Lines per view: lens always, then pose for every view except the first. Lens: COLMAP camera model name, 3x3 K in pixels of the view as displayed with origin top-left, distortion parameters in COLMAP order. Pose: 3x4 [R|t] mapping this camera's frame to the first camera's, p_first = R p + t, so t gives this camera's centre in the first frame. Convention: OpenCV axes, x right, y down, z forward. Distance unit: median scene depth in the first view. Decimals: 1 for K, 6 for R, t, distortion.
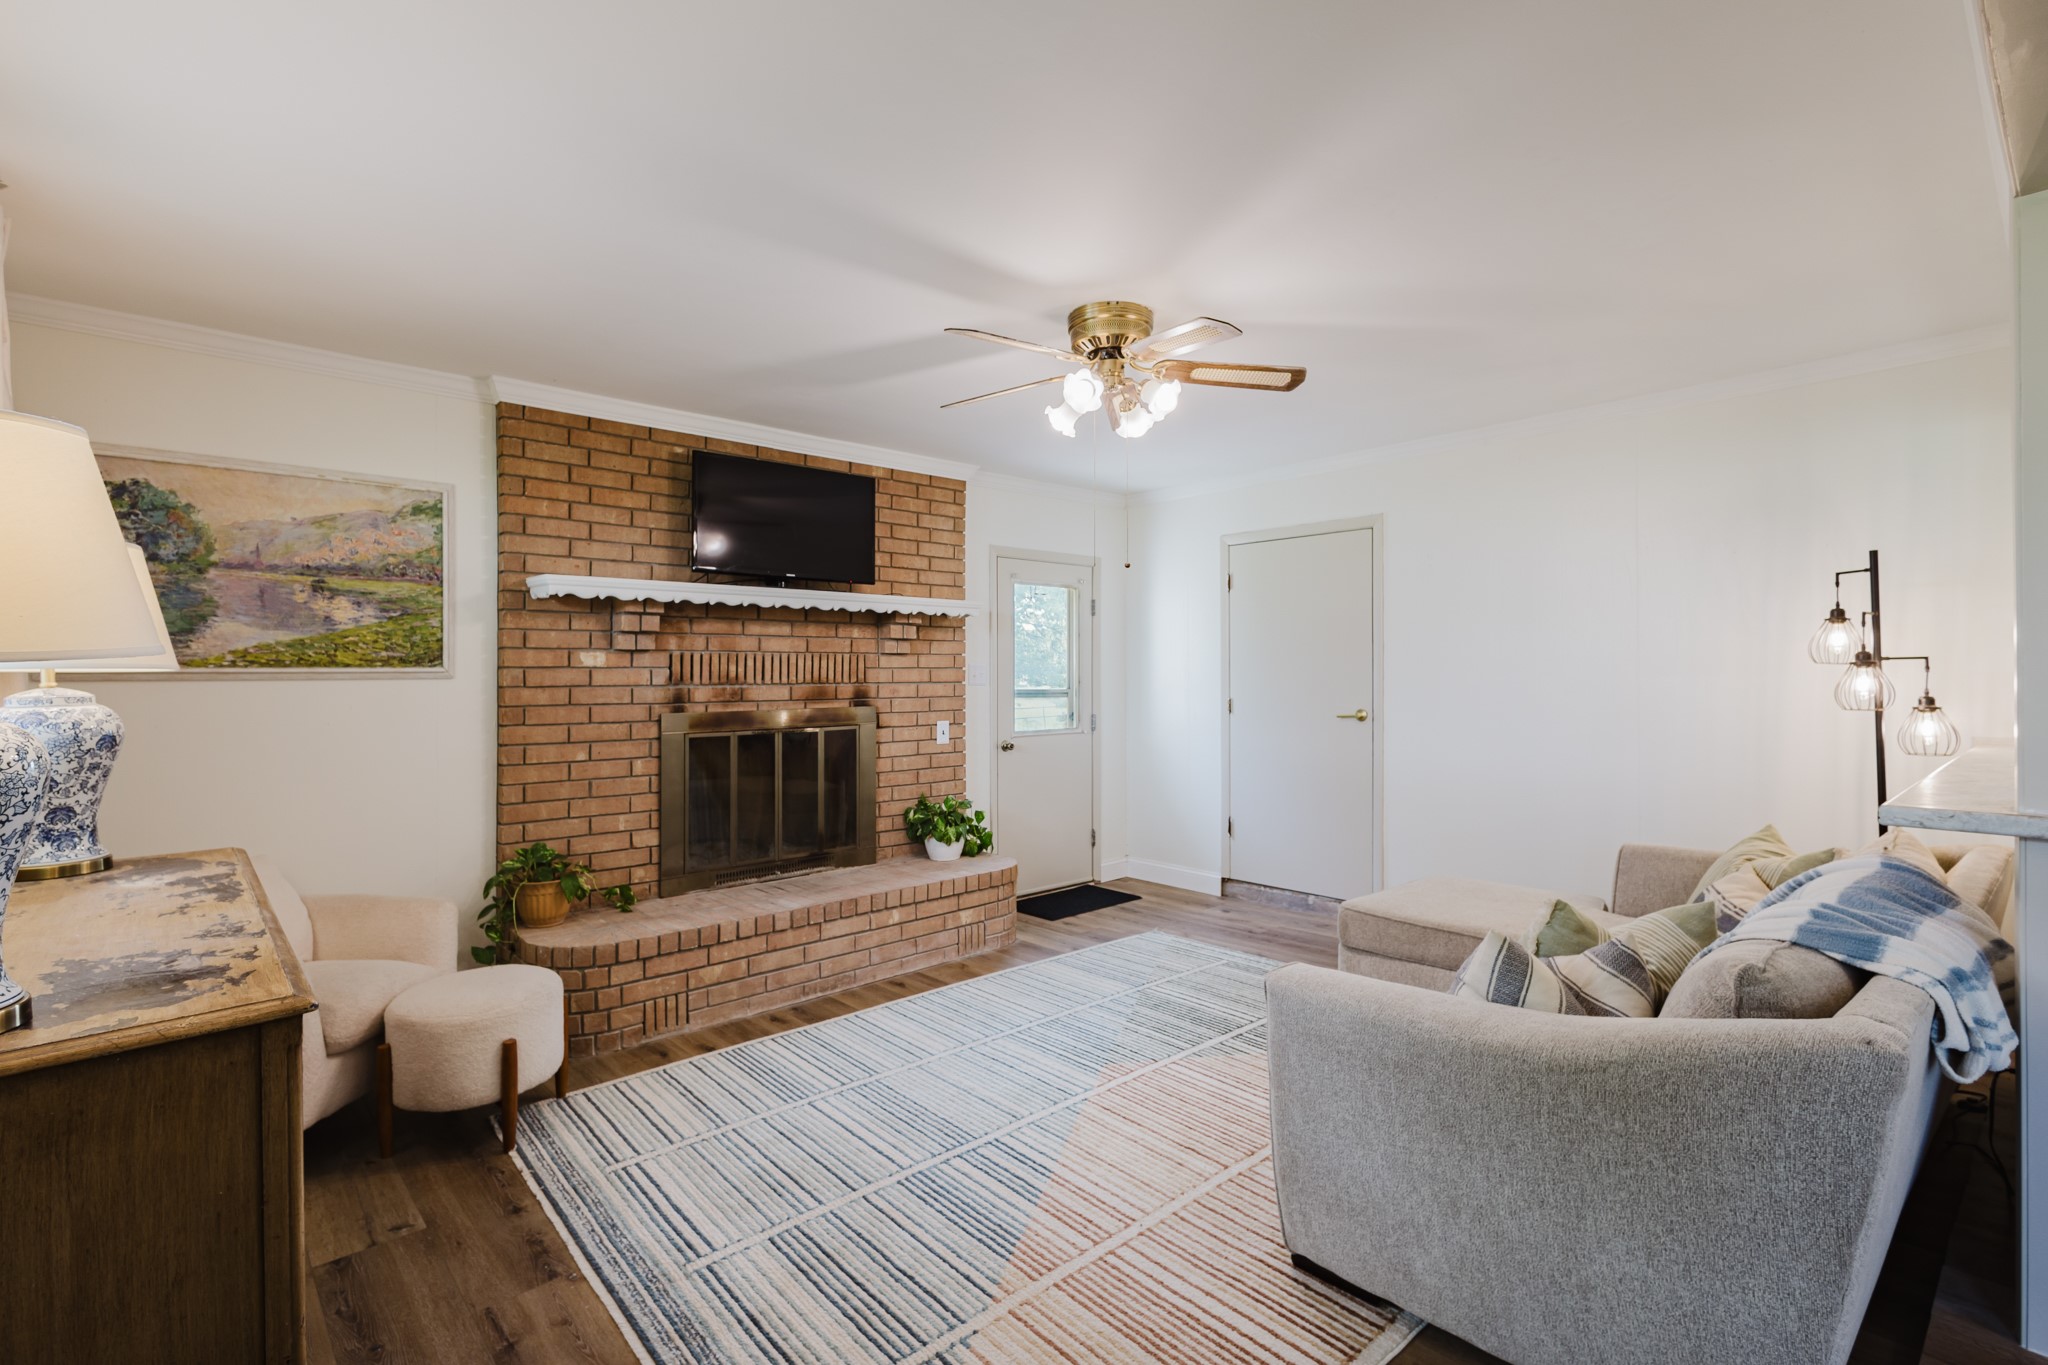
lens RADIAL K [[945.7, 0, 1007.5], [0, 945.7, 674.4], [0, 0, 1]] dist [0.011091, -0.002117]
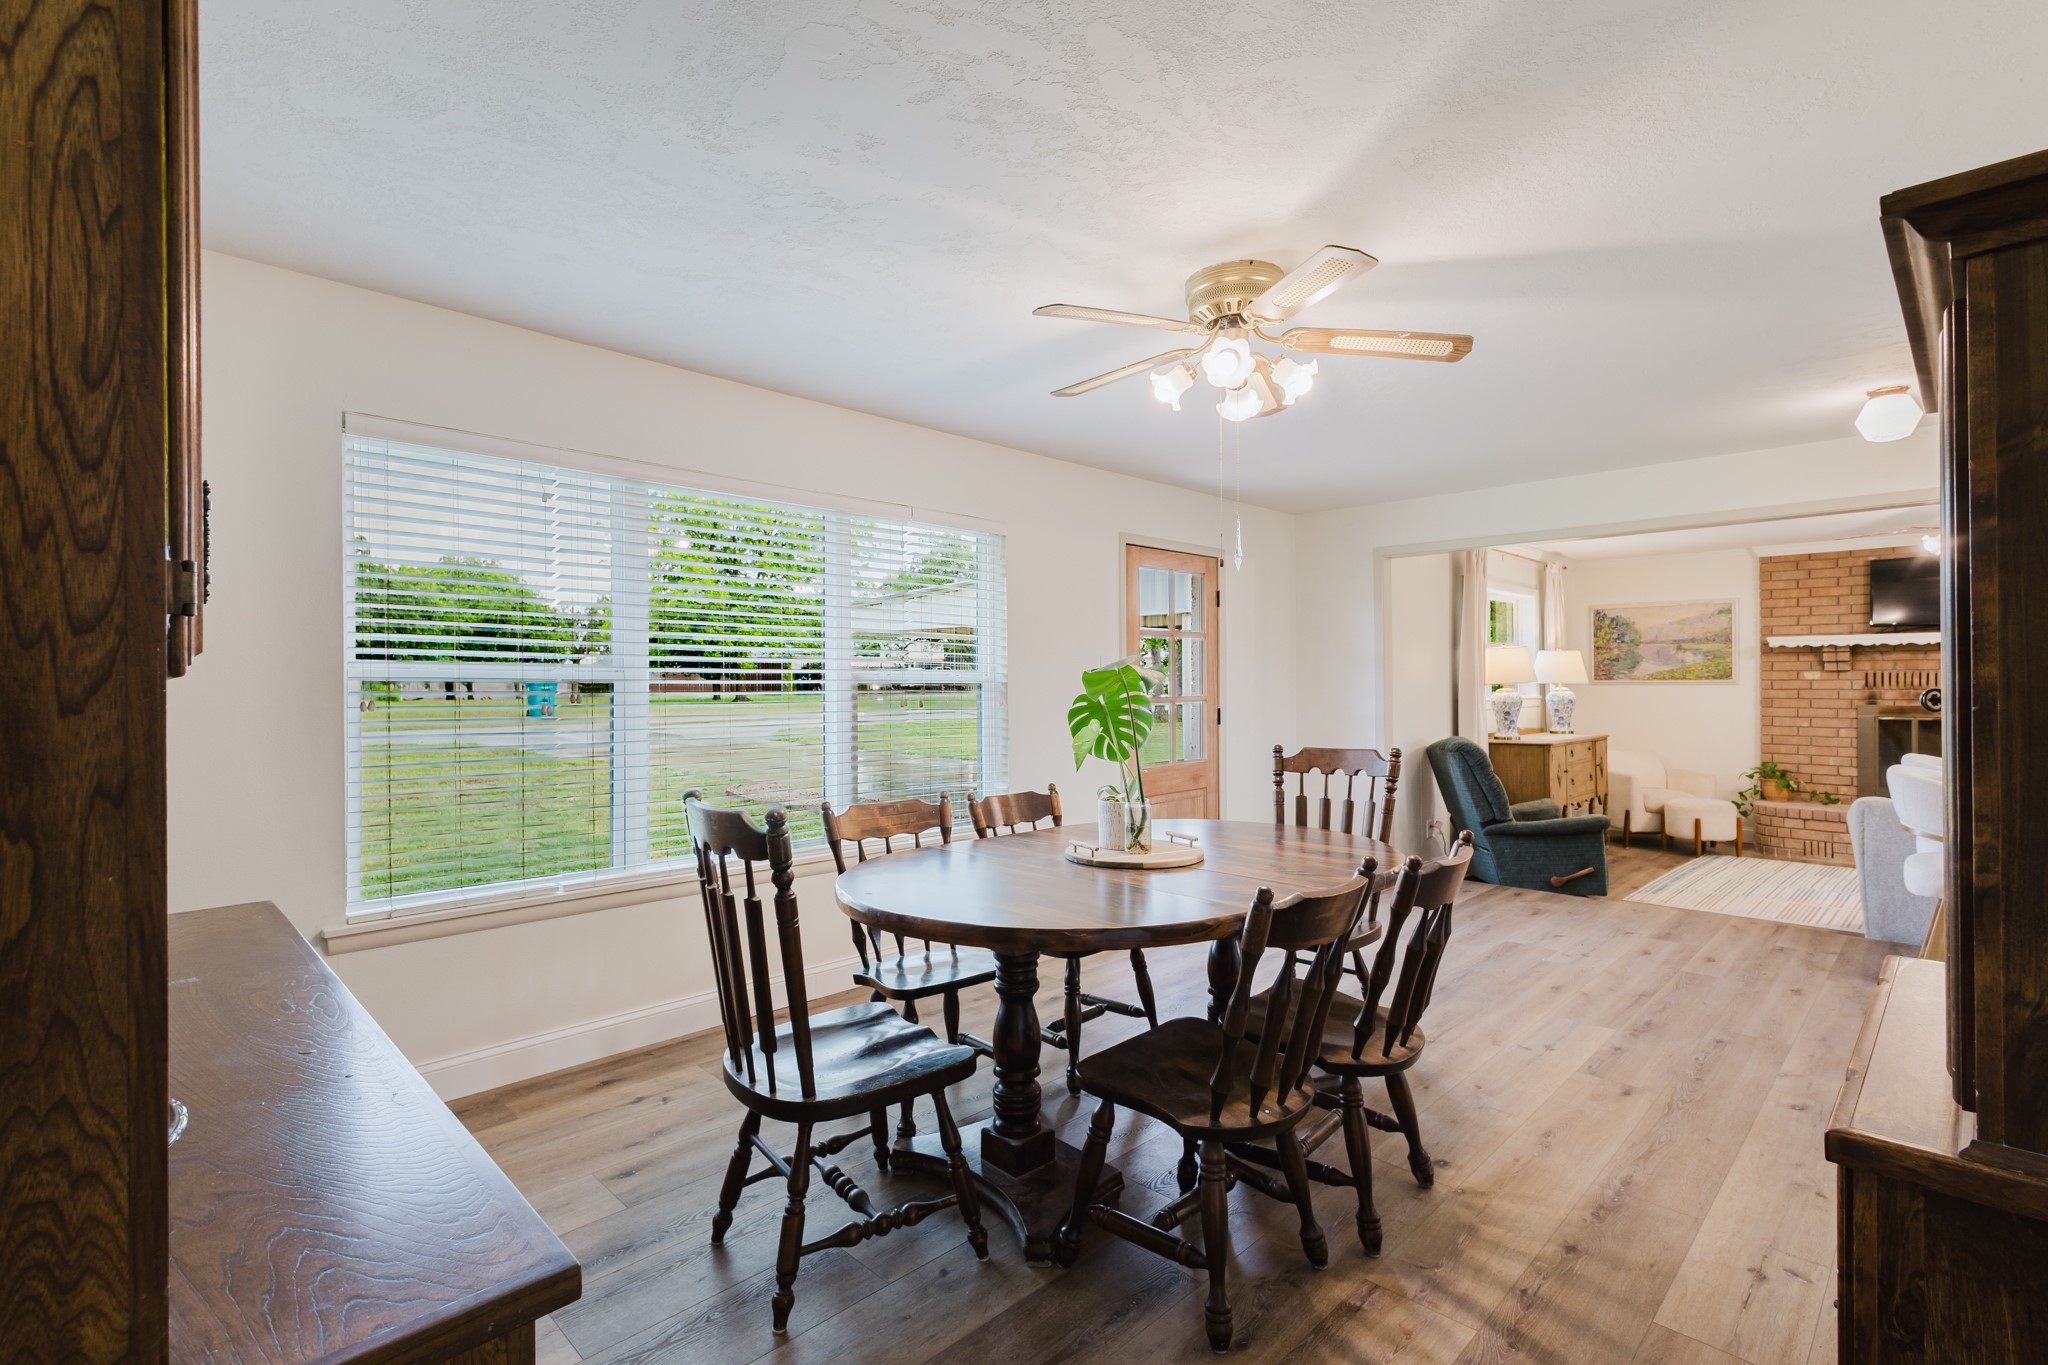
lens RADIAL K [[945.7, 0, 1021.2], [0, 945.7, 677.6], [0, 0, 1]] dist [0.011091, -0.002117]
pose [[0.062688, 0.002261, -0.998031, 1.437520], [0.003936, 0.999989, 0.002512, -0.023375], [0.998025, -0.004086, 0.062678, -0.767622]]
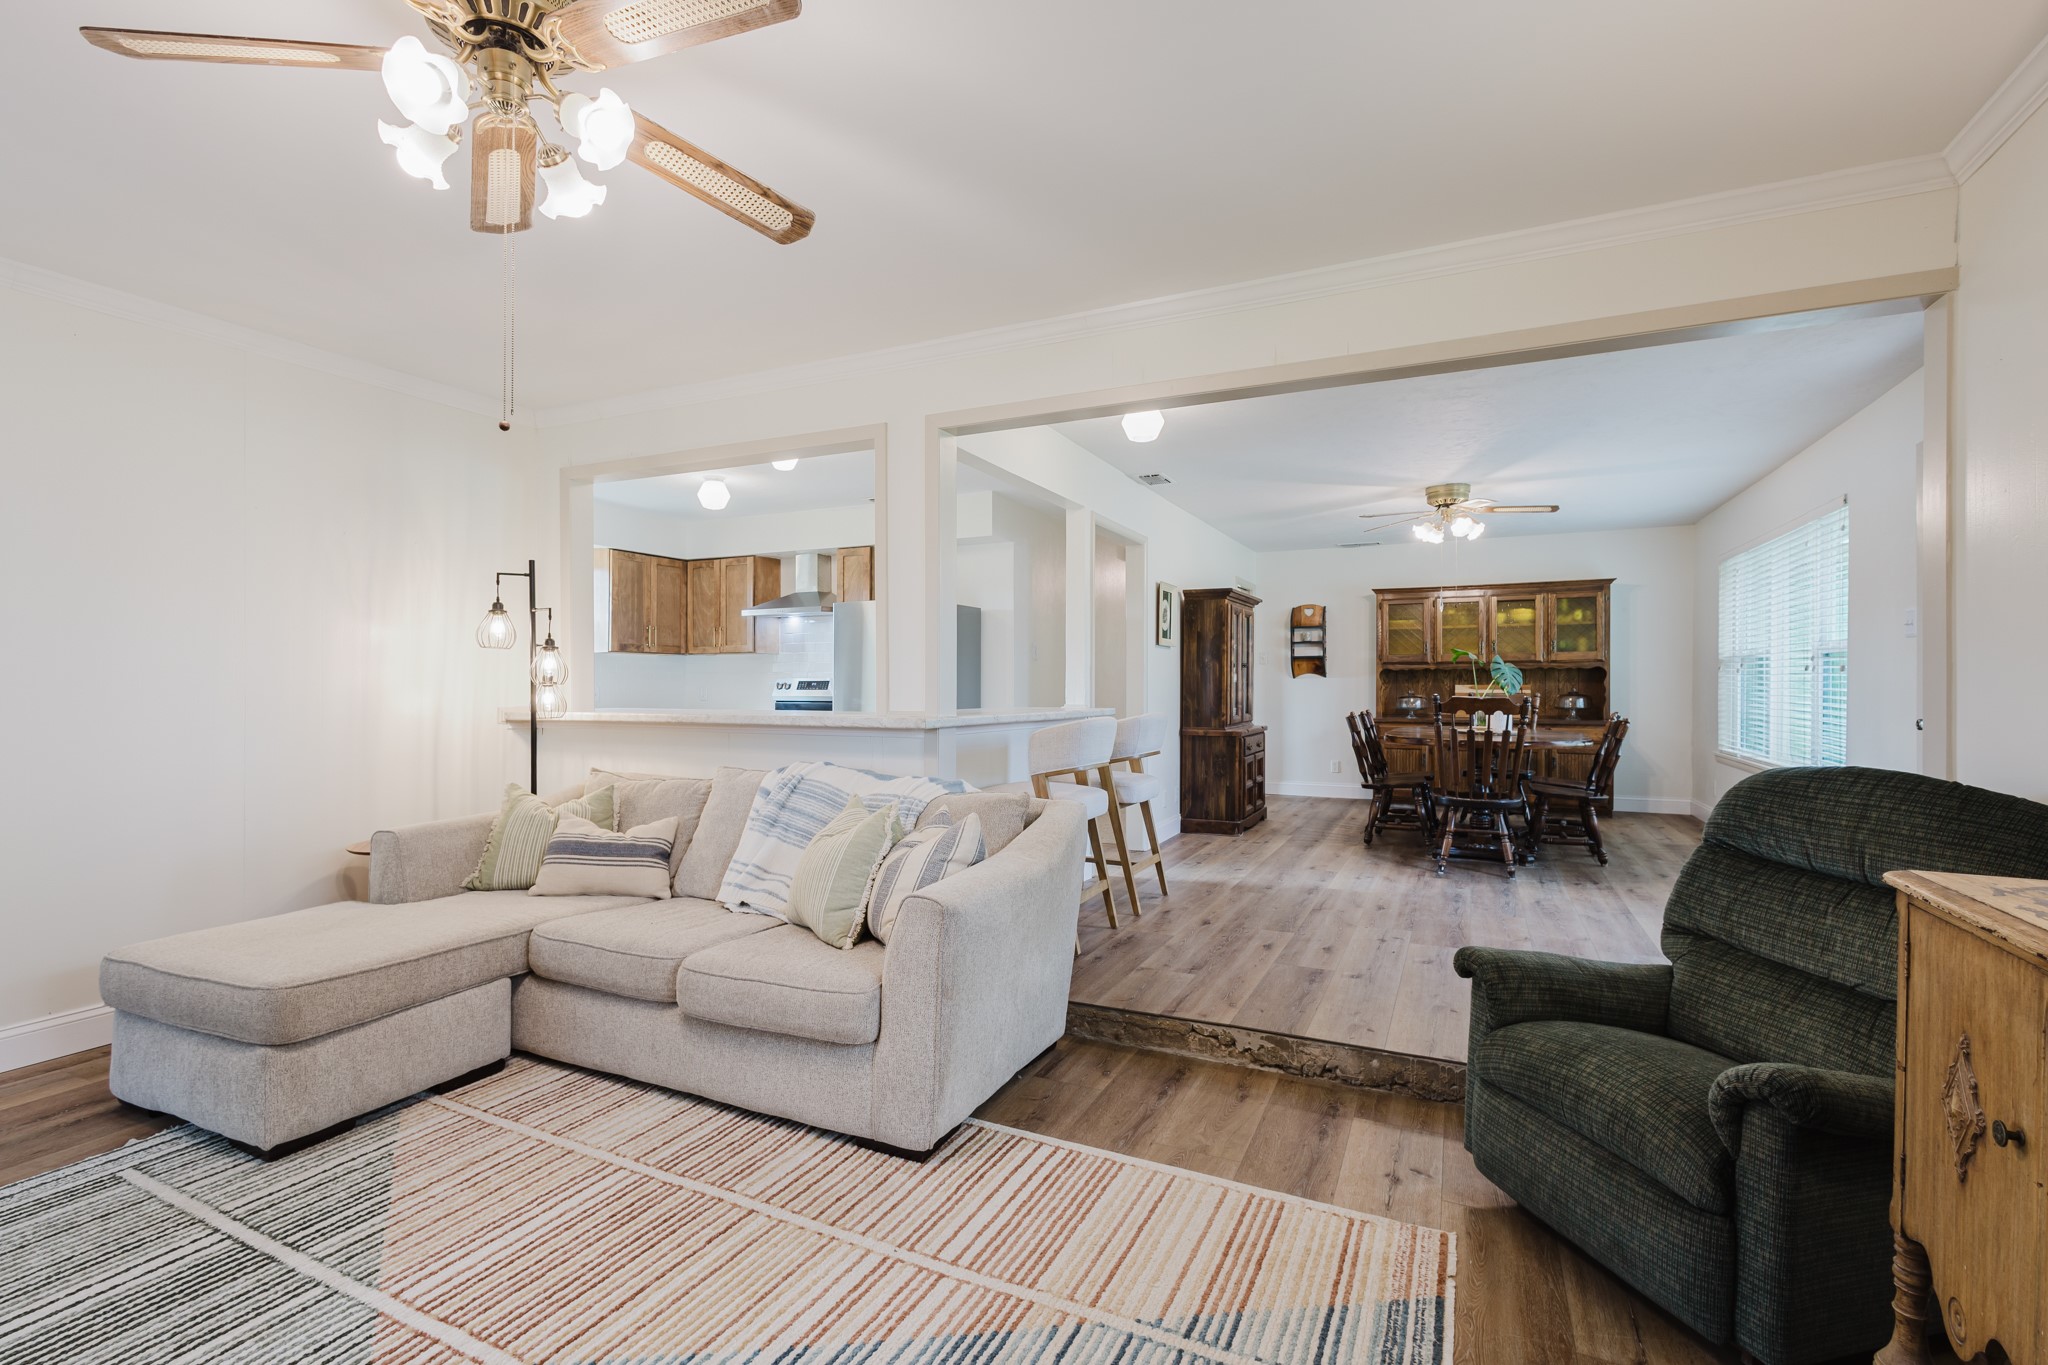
lens RADIAL K [[945.7, 0, 1020.1], [0, 945.7, 688.4], [0, 0, 1]] dist [0.011091, -0.002117]
pose [[-0.396083, 0.002544, 0.918211, -0.414107], [0.001003, 0.999997, -0.002337, 0.036367], [-0.918214, -0.000004, -0.396084, 0.722721]]
